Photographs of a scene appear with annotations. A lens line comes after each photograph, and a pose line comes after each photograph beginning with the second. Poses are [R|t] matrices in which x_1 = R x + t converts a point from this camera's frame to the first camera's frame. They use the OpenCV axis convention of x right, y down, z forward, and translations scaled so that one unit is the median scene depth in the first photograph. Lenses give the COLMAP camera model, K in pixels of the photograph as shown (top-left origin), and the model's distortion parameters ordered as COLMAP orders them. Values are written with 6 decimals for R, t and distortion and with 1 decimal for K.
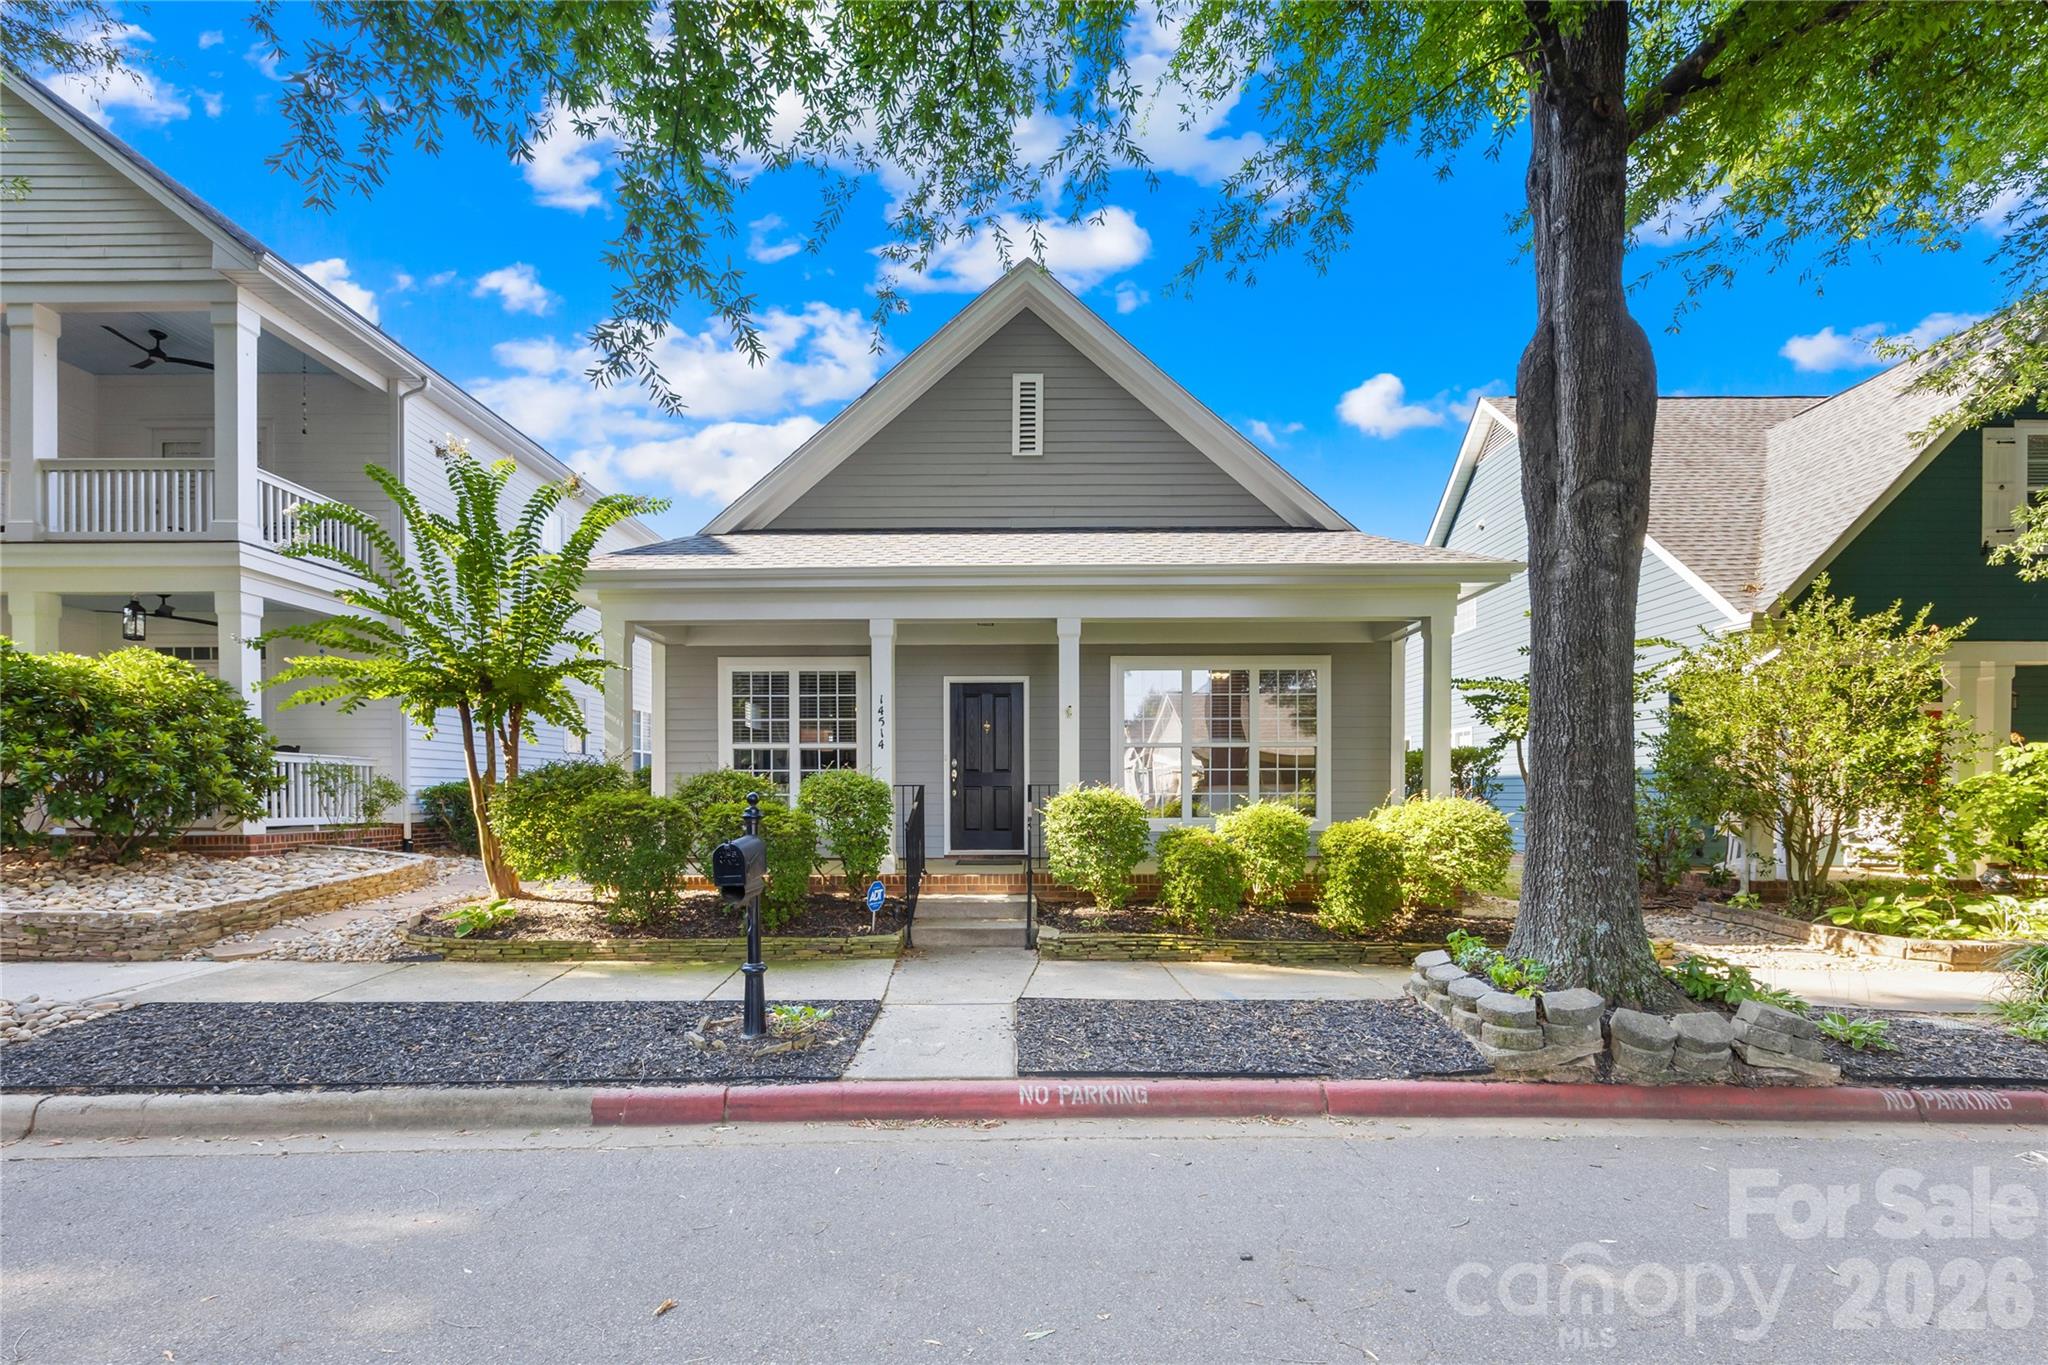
lens RADIAL K [[913.7, 0, 1023.4], [0, 913.7, 797.8], [0, 0, 1]] dist [-0.009090, 0.000325]
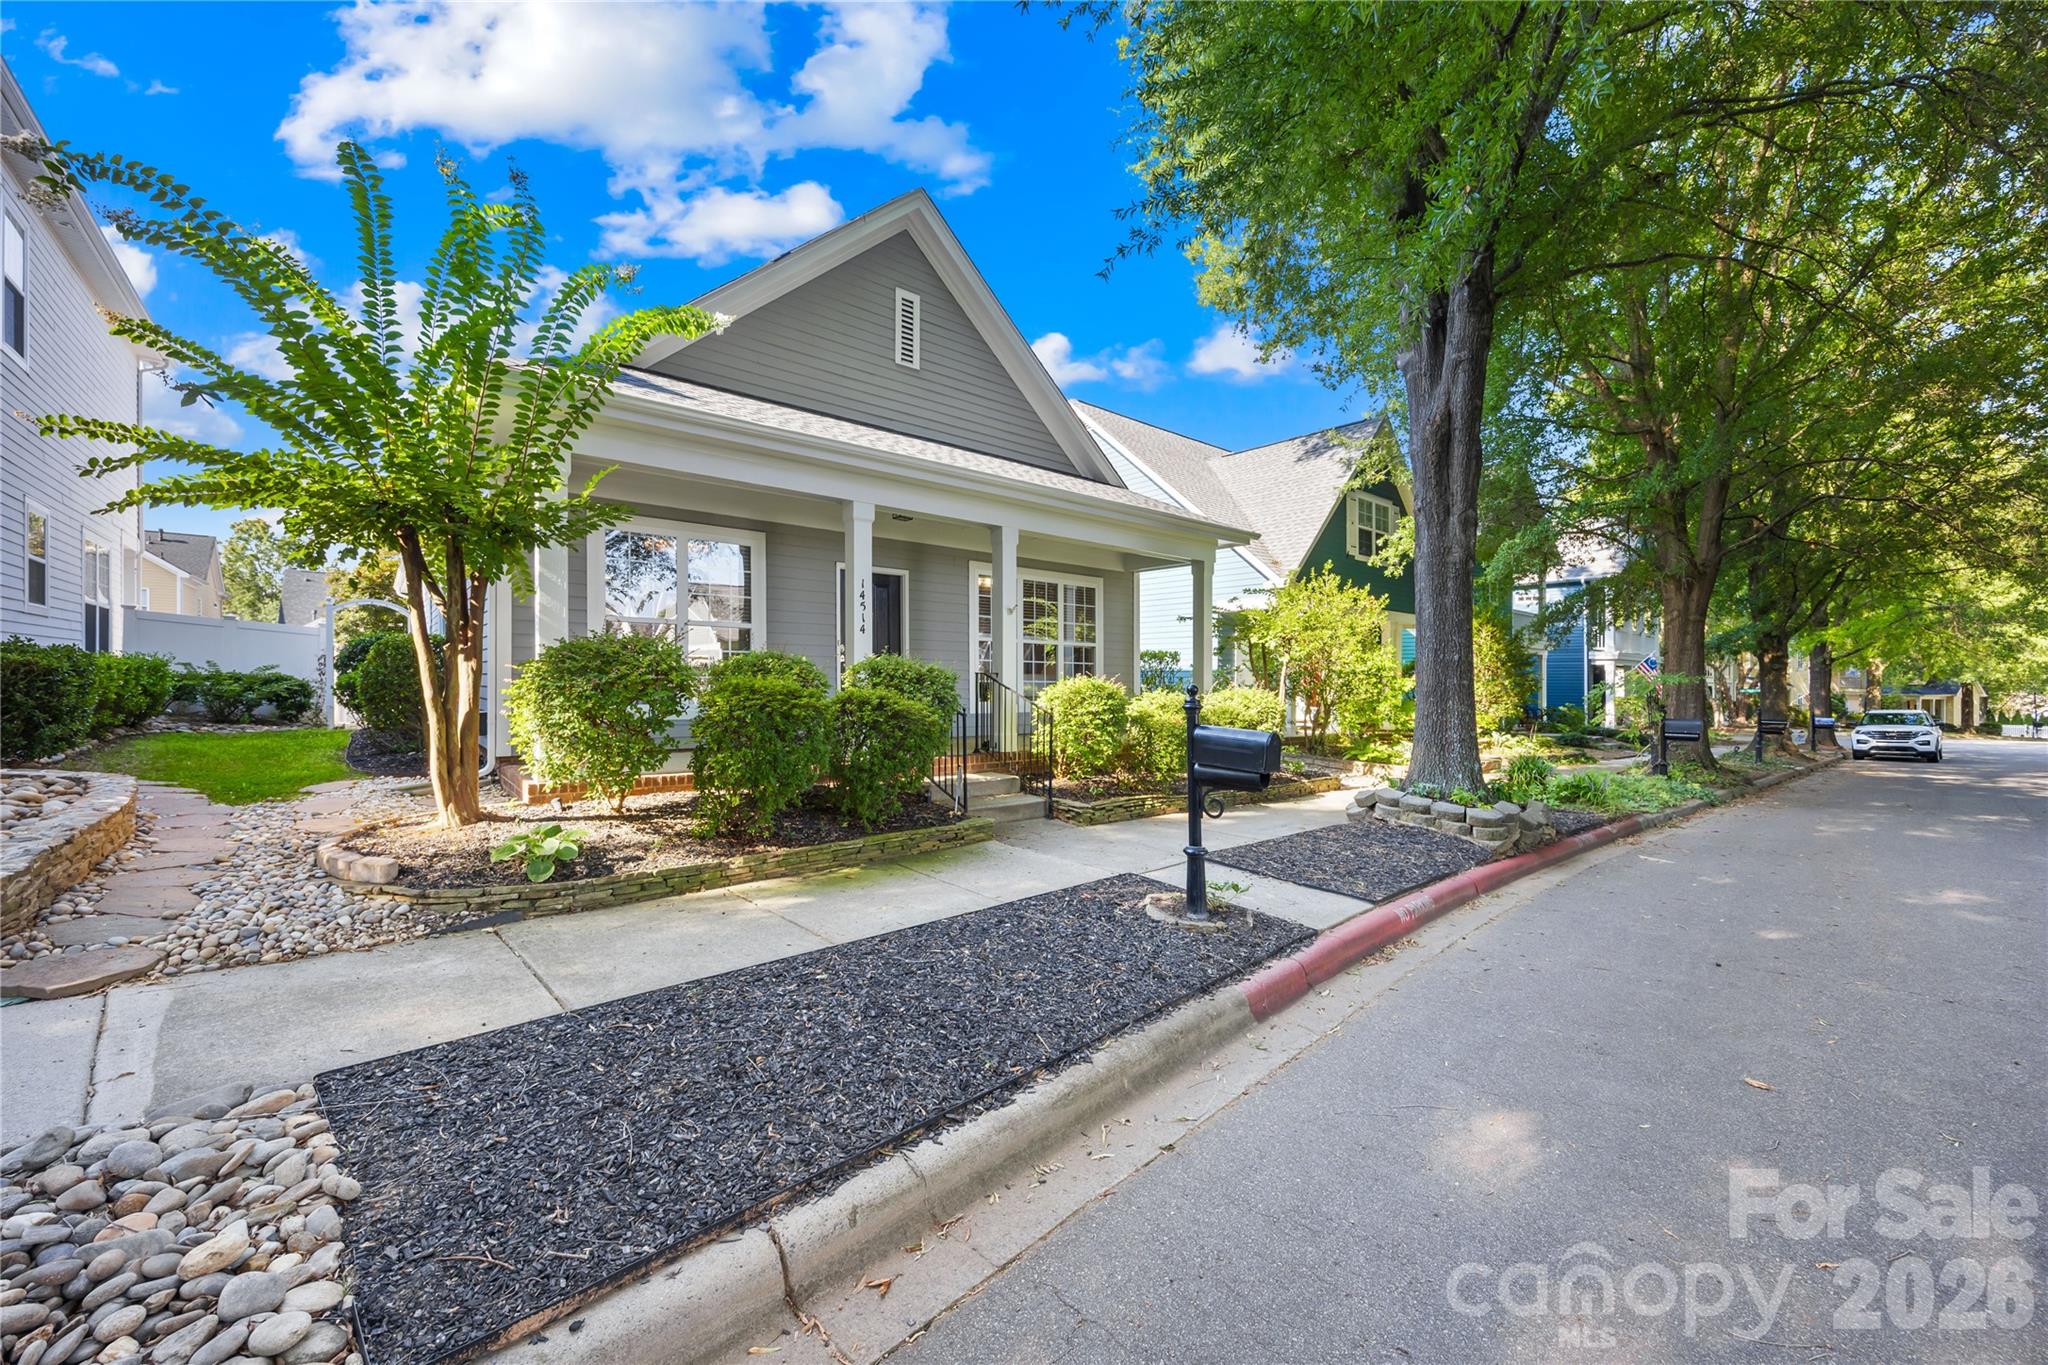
lens RADIAL K [[788.0, 0, 1011.2], [0, 788.0, 676.9], [0, 0, 1]] dist [-0.001553, 0.000011]
pose [[0.765672, 0.014704, 0.643063, -0.681482], [-0.013155, 0.999888, -0.007200, -0.003802], [-0.643096, -0.002946, 0.765780, 0.284426]]
